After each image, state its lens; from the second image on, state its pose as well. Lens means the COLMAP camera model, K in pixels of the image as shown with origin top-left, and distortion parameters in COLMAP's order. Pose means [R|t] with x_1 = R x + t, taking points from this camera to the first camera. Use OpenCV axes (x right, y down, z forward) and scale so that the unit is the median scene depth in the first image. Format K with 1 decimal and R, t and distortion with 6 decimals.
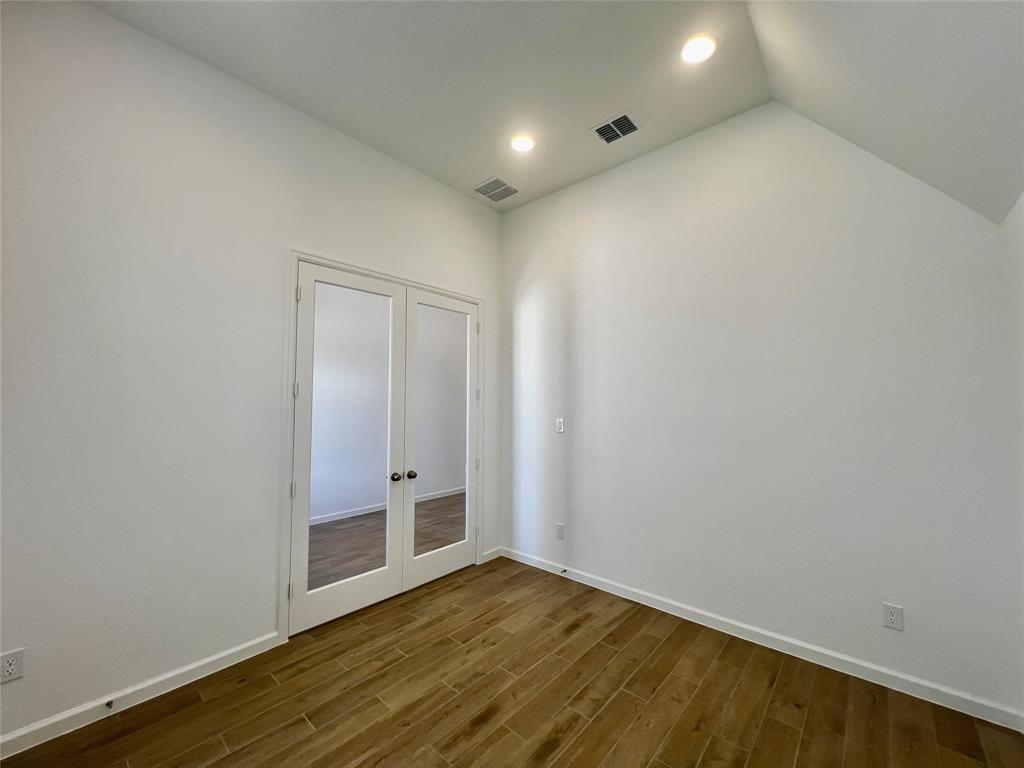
lens RADIAL K [[409.3, 0, 512.5], [0, 409.3, 383.7], [0, 0, 1]] dist [-0.000865, 0.001521]
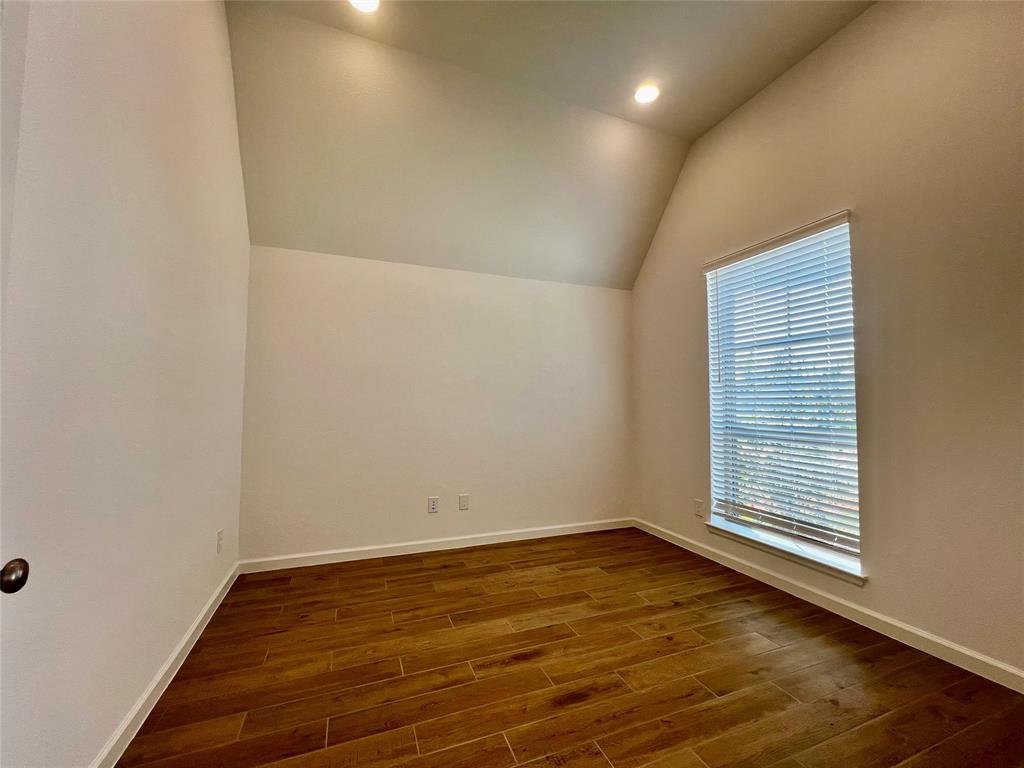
lens RADIAL K [[409.4, 0, 511.0], [0, 409.4, 384.3], [0, 0, 1]] dist [0.000790, -0.000066]
pose [[-0.889449, 0.015307, 0.456778, -0.350275], [-0.033410, 0.994587, -0.098386, 0.242224], [-0.455812, -0.102771, -0.884123, 1.837831]]
